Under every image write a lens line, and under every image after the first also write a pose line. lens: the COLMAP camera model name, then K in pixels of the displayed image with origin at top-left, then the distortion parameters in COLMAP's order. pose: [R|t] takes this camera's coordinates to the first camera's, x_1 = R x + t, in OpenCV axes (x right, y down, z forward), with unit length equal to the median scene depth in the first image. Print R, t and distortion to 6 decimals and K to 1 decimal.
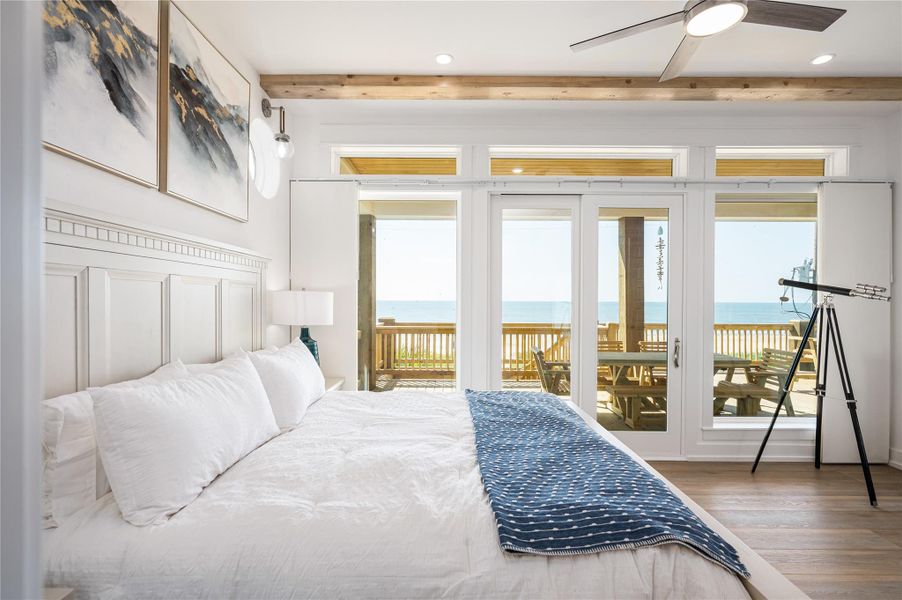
lens RADIAL K [[437.3, 0, 448.5], [0, 437.3, 303.3], [0, 0, 1]] dist [-0.011226, -0.000782]
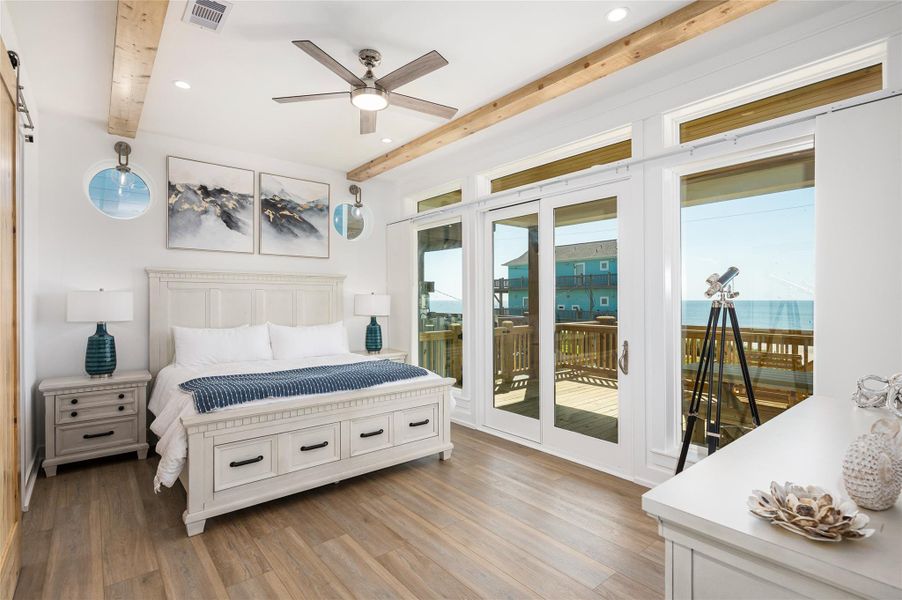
lens RADIAL K [[437.3, 0, 437.3], [0, 437.3, 305.4], [0, 0, 1]] dist [-0.011226, -0.000782]
pose [[0.623222, 0.006541, -0.782018, 1.638427], [-0.004923, 0.999978, 0.004440, 0.007870], [0.782030, 0.001083, 0.623240, 0.241611]]
